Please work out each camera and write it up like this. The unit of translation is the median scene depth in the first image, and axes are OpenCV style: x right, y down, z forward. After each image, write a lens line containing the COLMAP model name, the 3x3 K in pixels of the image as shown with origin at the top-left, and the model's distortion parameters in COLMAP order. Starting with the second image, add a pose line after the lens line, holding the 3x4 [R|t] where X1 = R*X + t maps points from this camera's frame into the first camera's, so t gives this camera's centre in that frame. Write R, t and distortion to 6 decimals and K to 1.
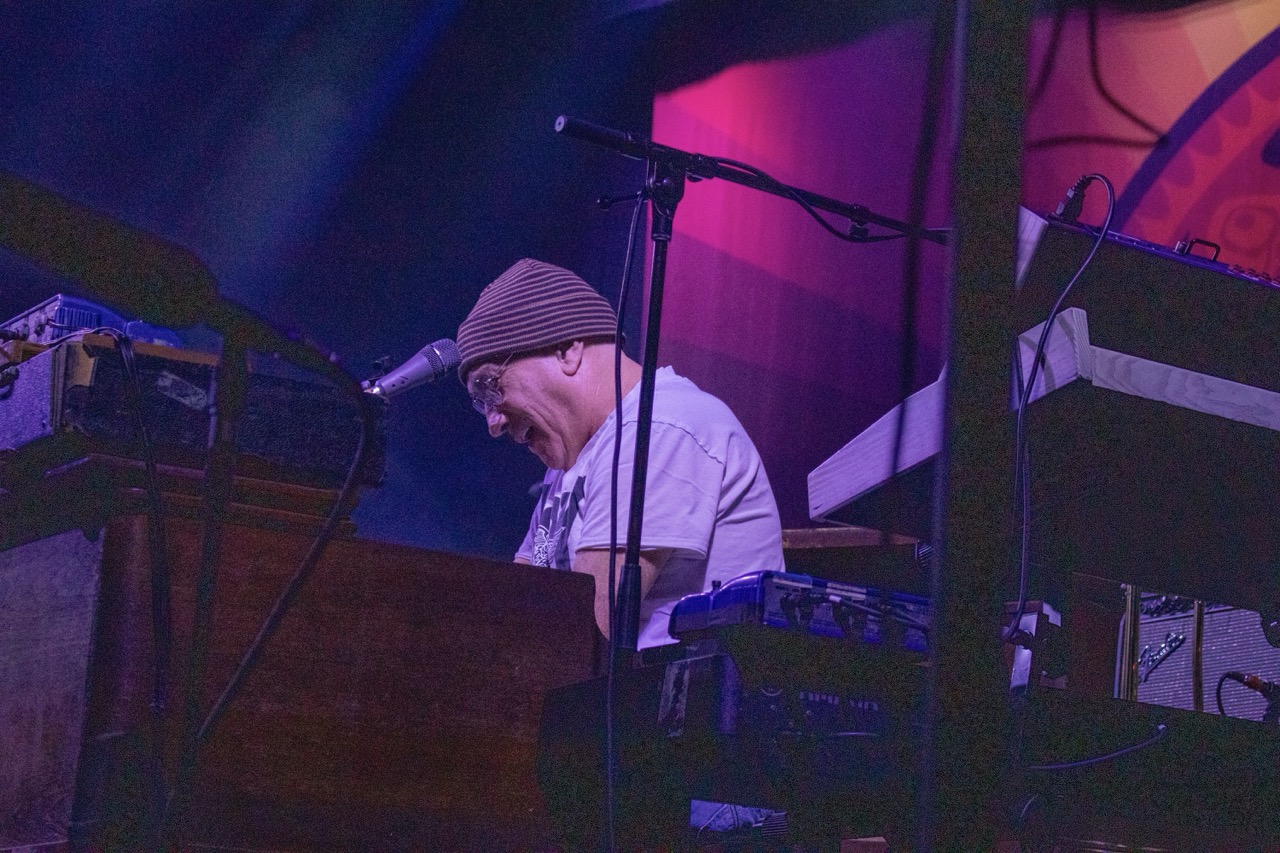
lens RADIAL K [[3204.2, 0, 640.6], [0, 3204.2, 426.3], [0, 0, 1]] dist [0.038365, 0.000000]
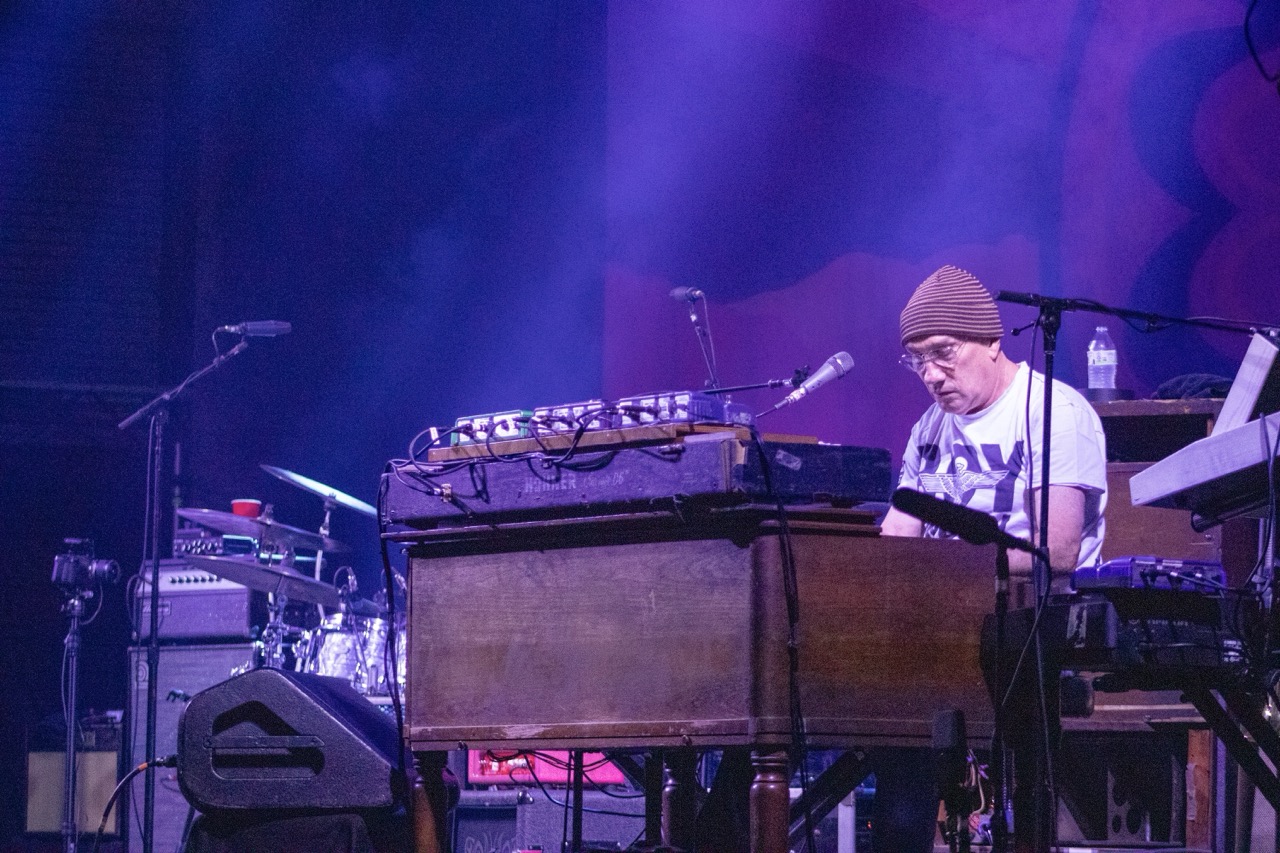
lens RADIAL K [[4502.6, 0, 638.2], [0, 4502.6, 426.7], [0, 0, 1]] dist [-0.142064, 0.000000]
pose [[0.997023, -0.039426, 0.066258, -0.386642], [0.030621, 0.991171, 0.129003, -0.347935], [-0.070759, -0.126590, 0.989428, -1.415126]]
